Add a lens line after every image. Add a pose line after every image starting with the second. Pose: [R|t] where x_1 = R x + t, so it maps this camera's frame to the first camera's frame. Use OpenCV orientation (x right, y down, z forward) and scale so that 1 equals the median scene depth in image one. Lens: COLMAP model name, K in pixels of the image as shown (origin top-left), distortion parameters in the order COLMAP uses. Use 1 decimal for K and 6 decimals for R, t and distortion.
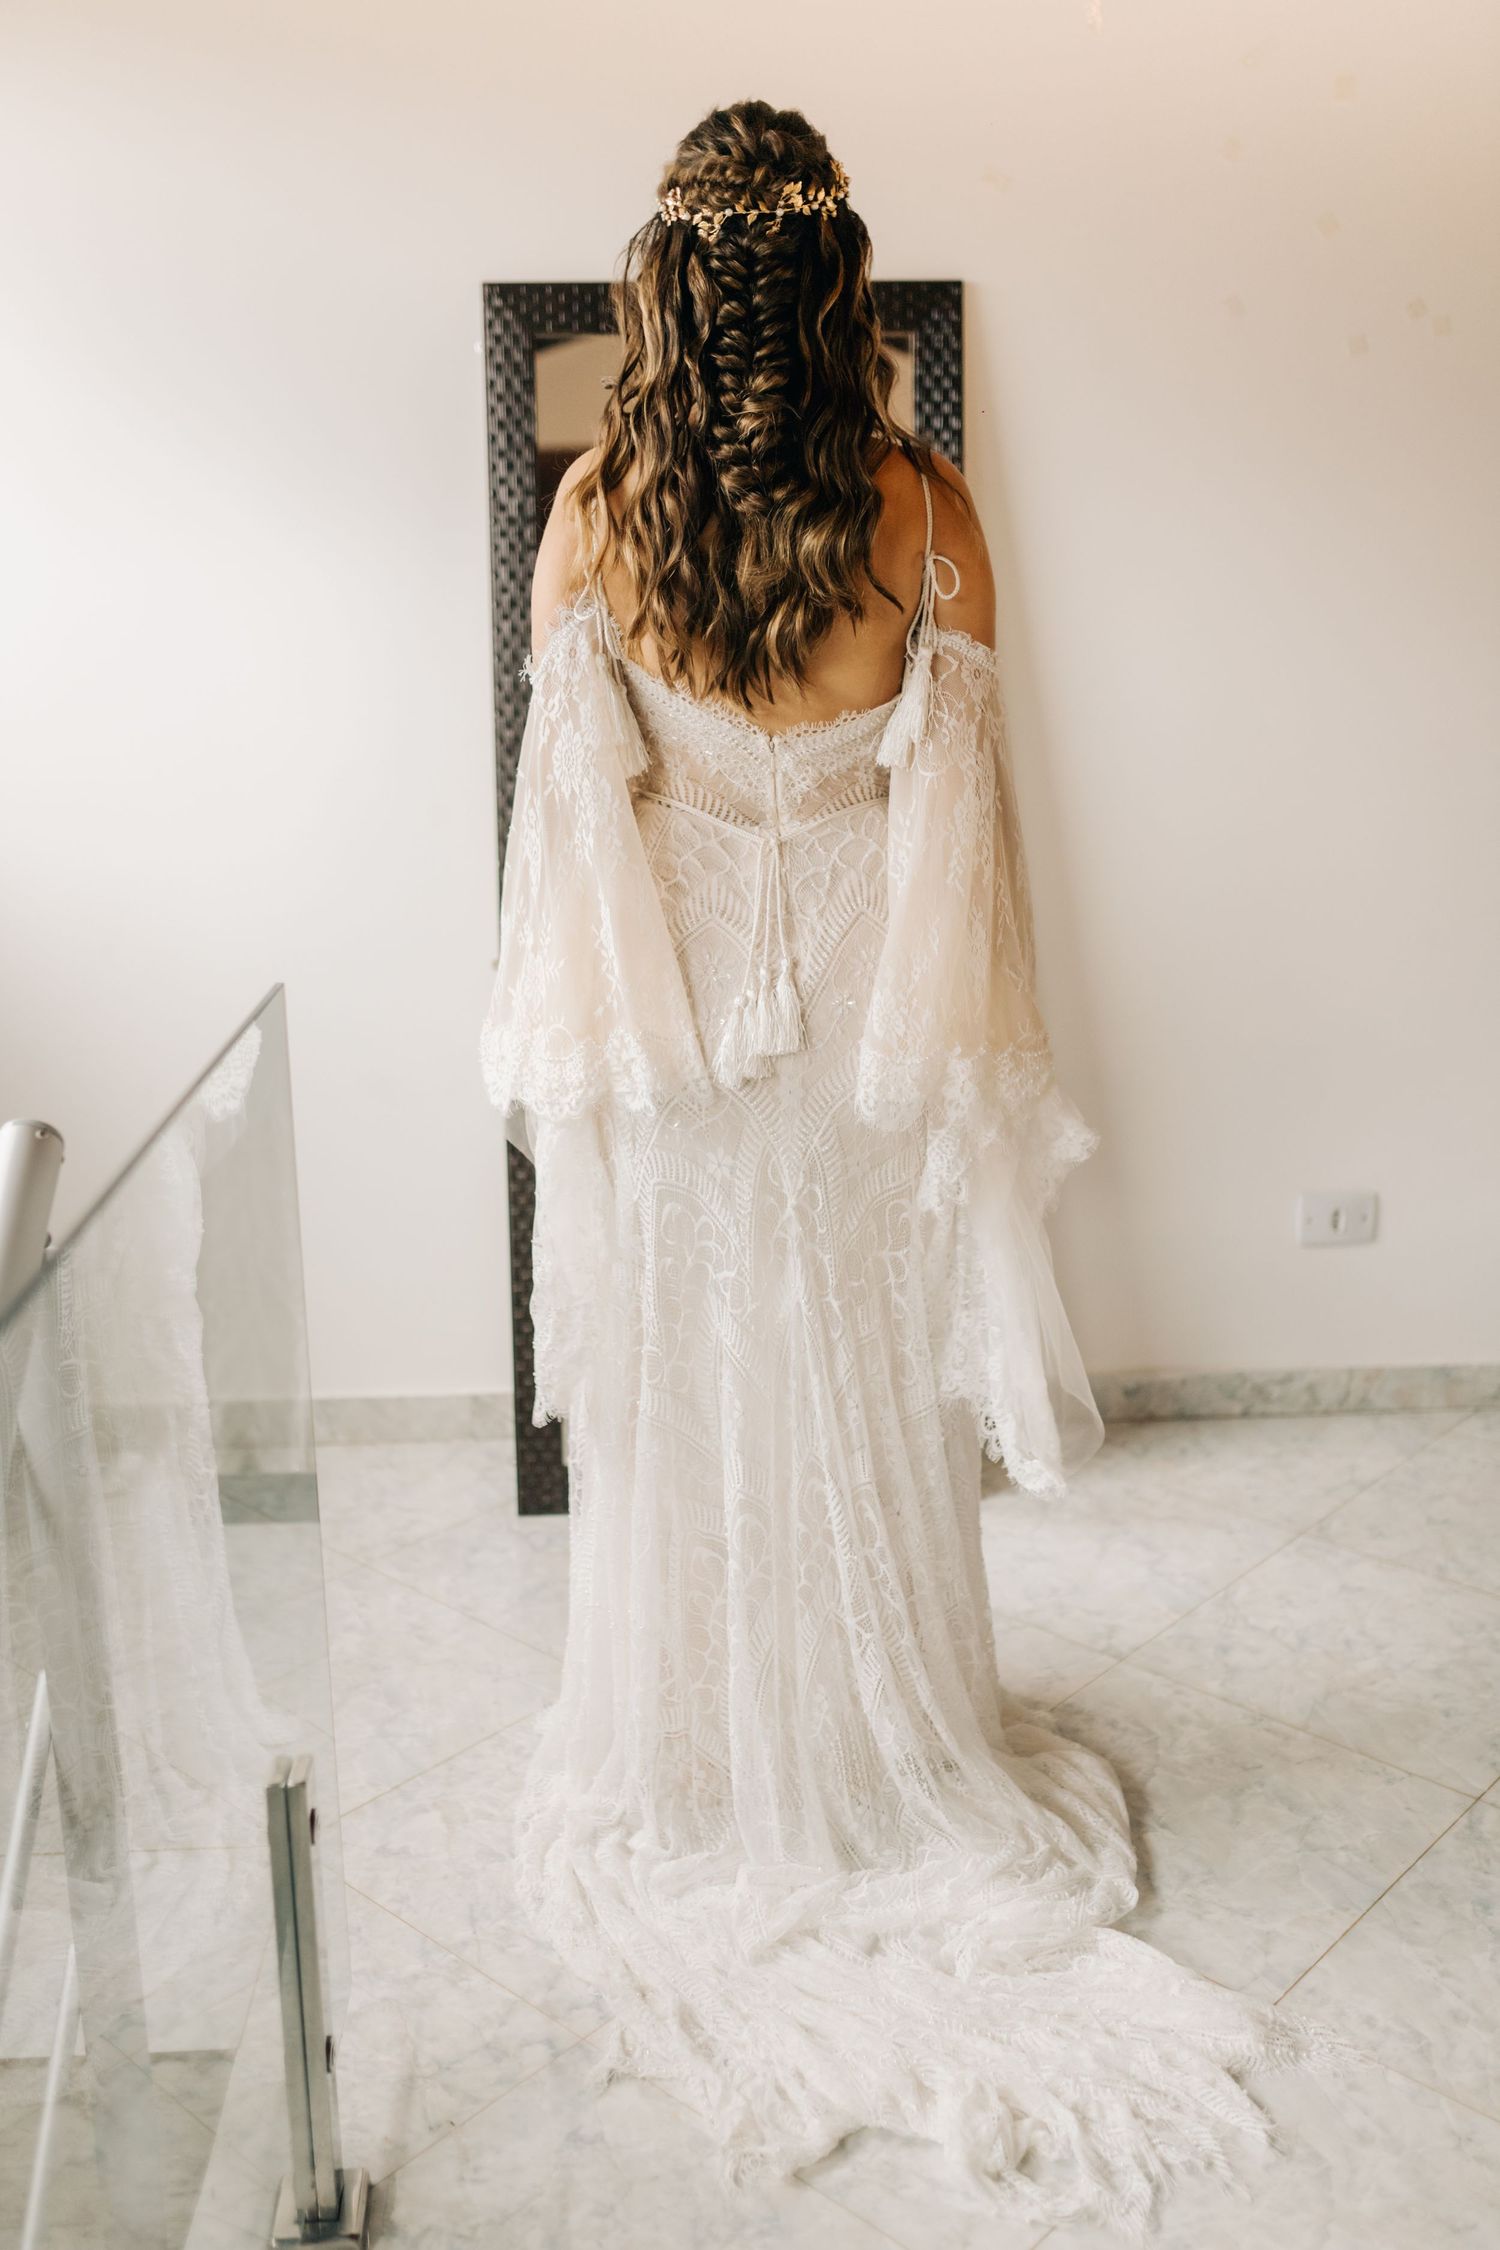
lens RADIAL K [[2172.9, 0, 745.9], [0, 2172.9, 1125.3], [0, 0, 1]] dist [0.010381, 0.000000]
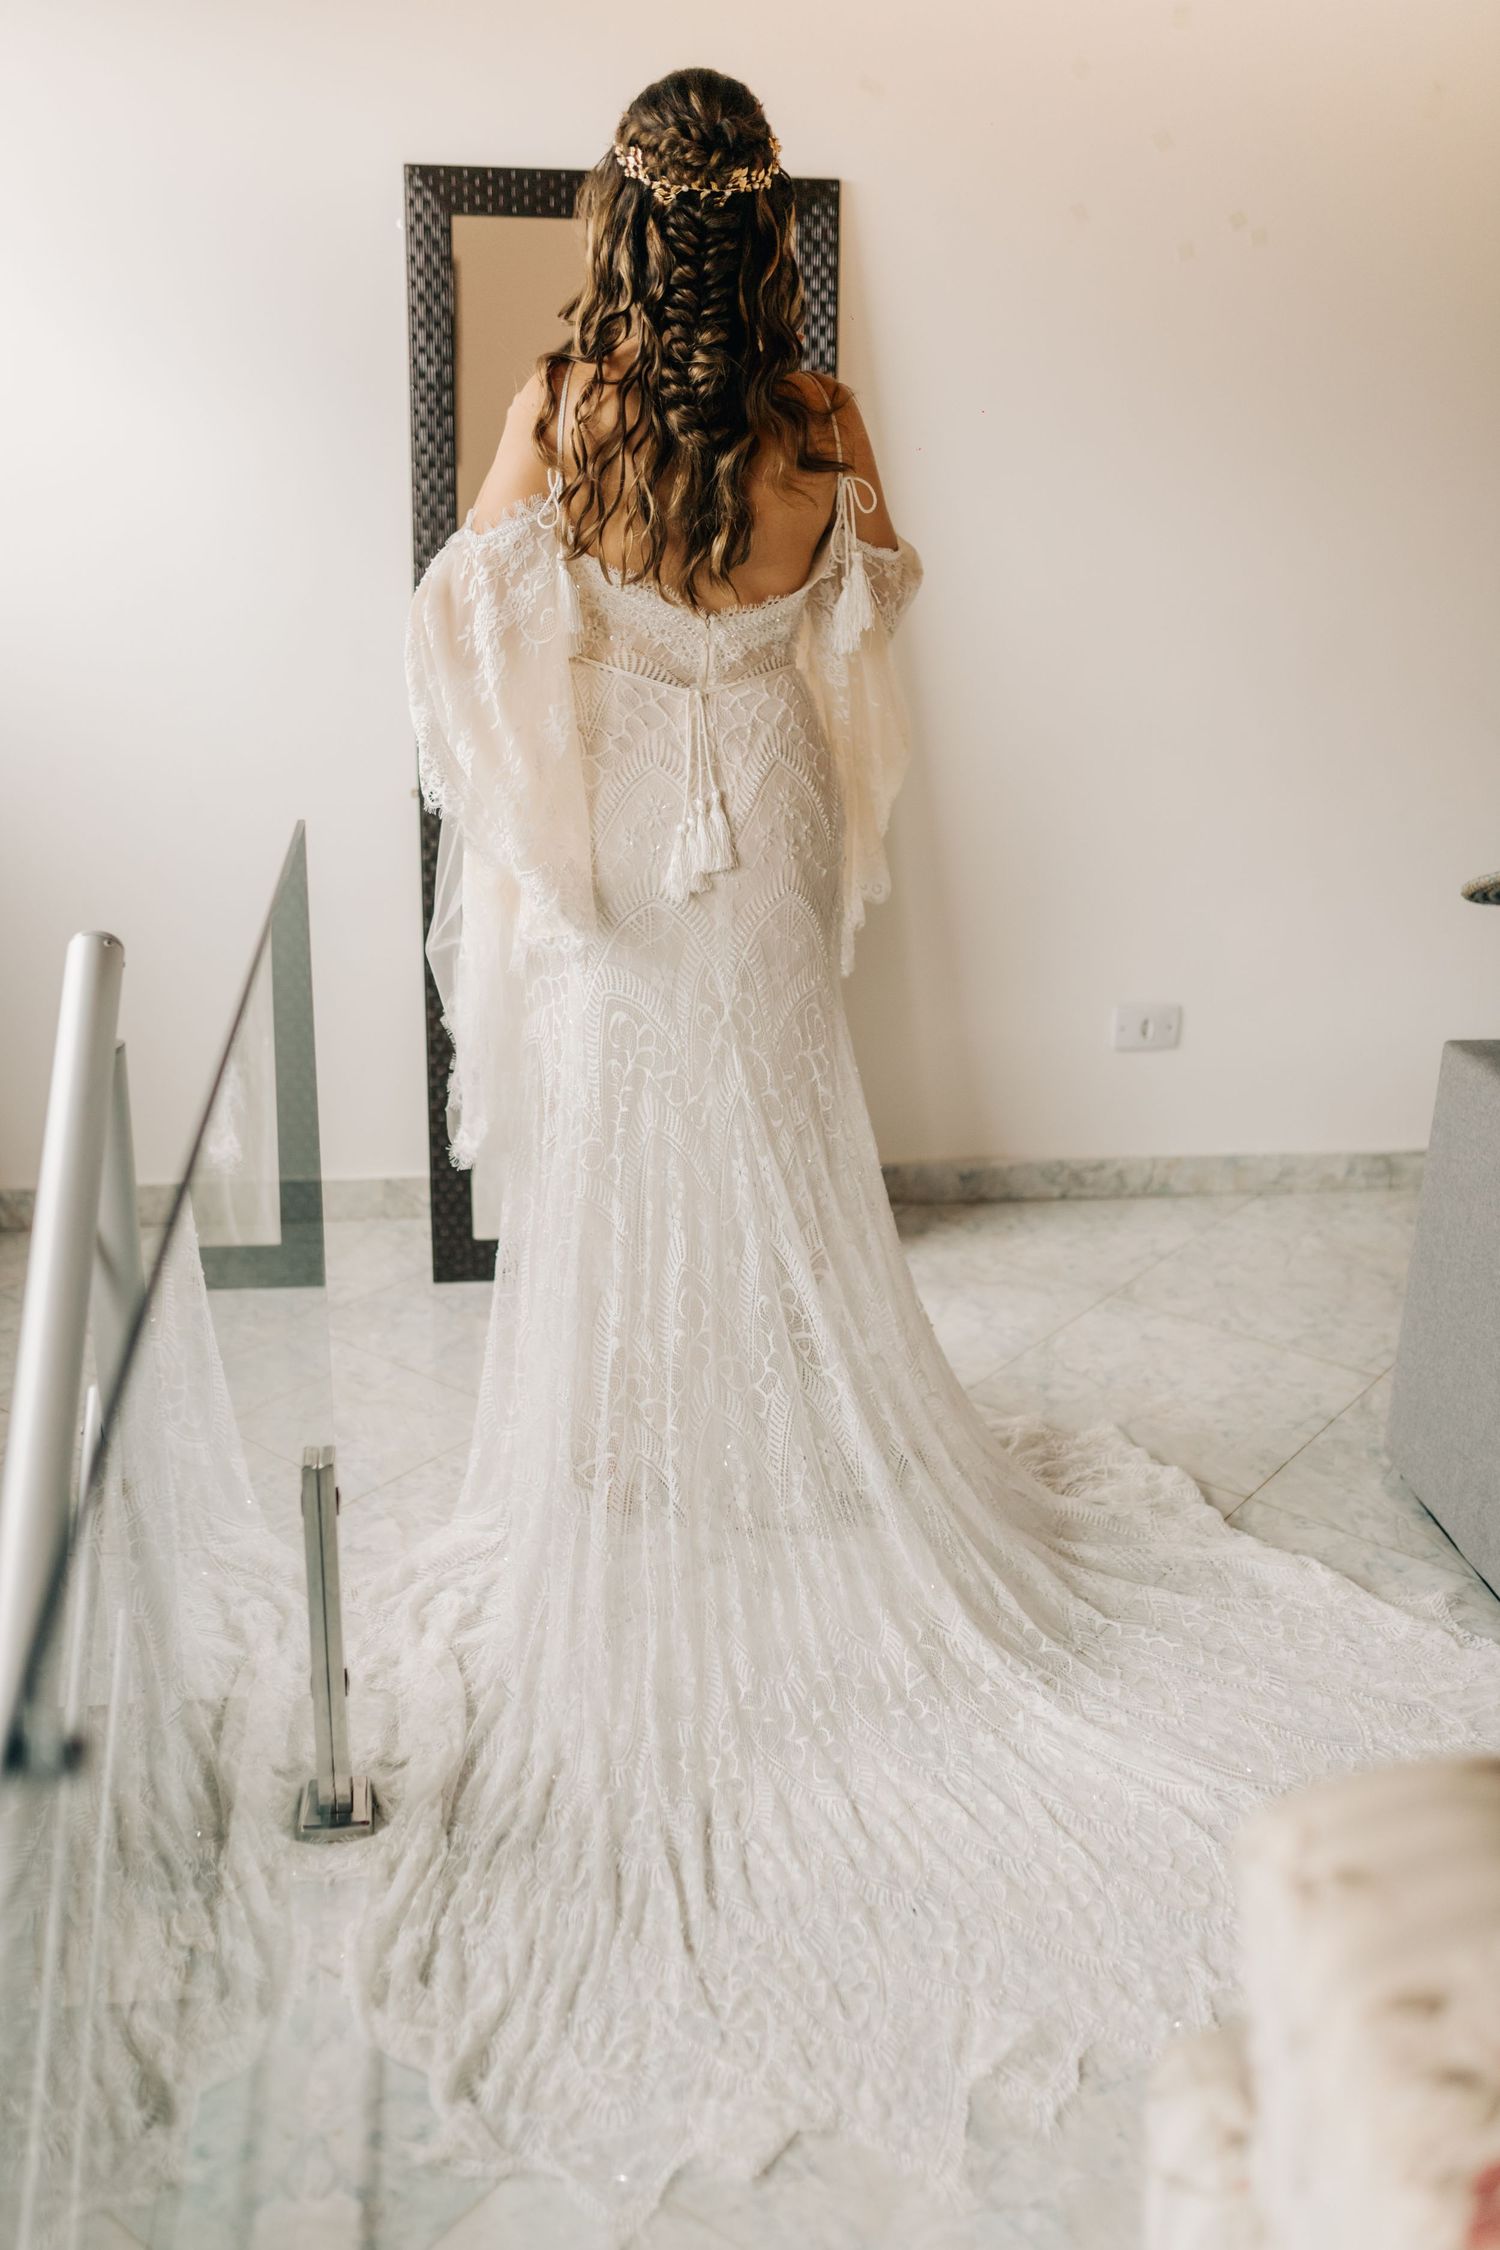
lens RADIAL K [[2172.9, 0, 750.1], [0, 2172.9, 1131.5], [0, 0, 1]] dist [0.010381, 0.000000]
pose [[0.996086, 0.002880, 0.088347, -0.042975], [-0.010731, 0.996016, 0.088522, -0.001550], [-0.087740, -0.089124, 0.992149, -0.142436]]
